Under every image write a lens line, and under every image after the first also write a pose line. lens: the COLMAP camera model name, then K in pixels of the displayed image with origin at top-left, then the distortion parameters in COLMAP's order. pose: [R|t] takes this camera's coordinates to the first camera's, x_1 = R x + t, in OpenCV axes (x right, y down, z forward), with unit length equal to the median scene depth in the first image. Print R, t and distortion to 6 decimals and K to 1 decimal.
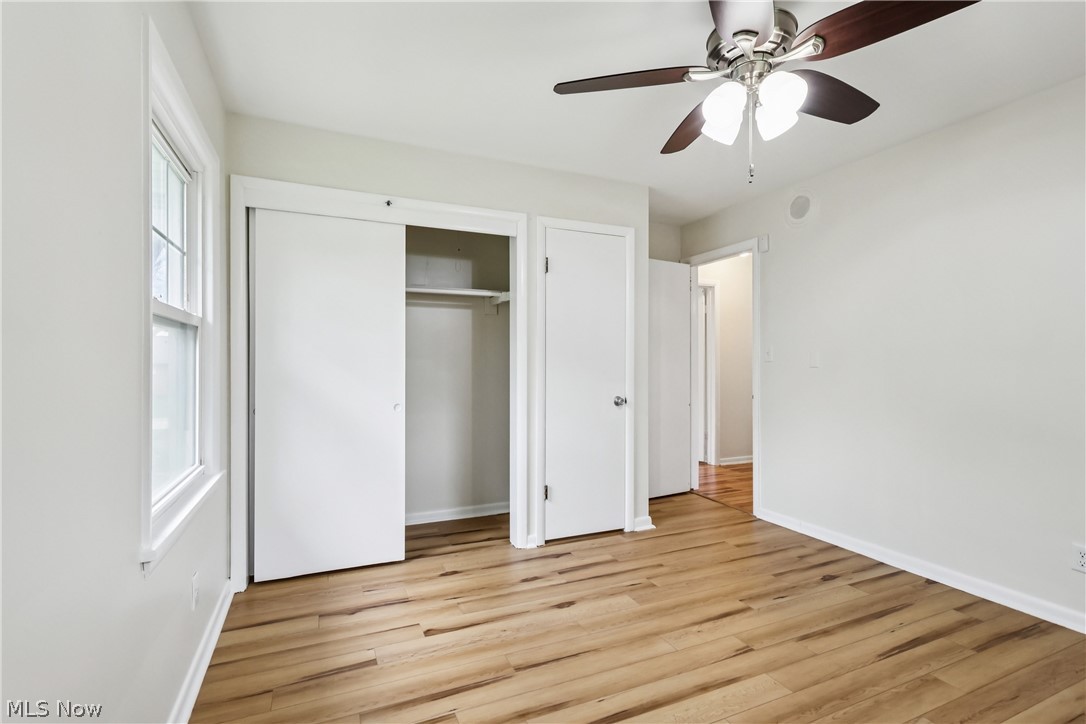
lens RADIAL K [[507.8, 0, 543.0], [0, 507.8, 362.0], [0, 0, 1]] dist [-0.000512, -0.000277]
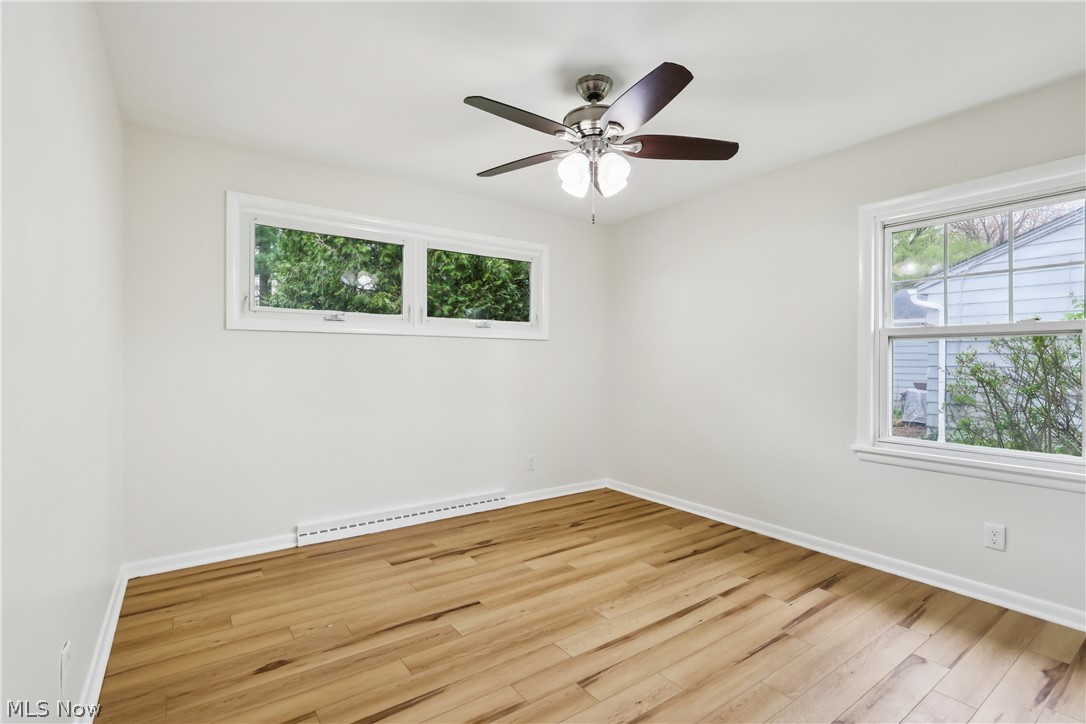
lens RADIAL K [[507.8, 0, 543.0], [0, 507.8, 362.0], [0, 0, 1]] dist [-0.000512, -0.000277]
pose [[-0.979895, -0.005969, -0.199425, 0.697916], [-0.005895, 0.999982, -0.000961, 0.006884], [0.199427, 0.000234, -0.979913, 1.978670]]
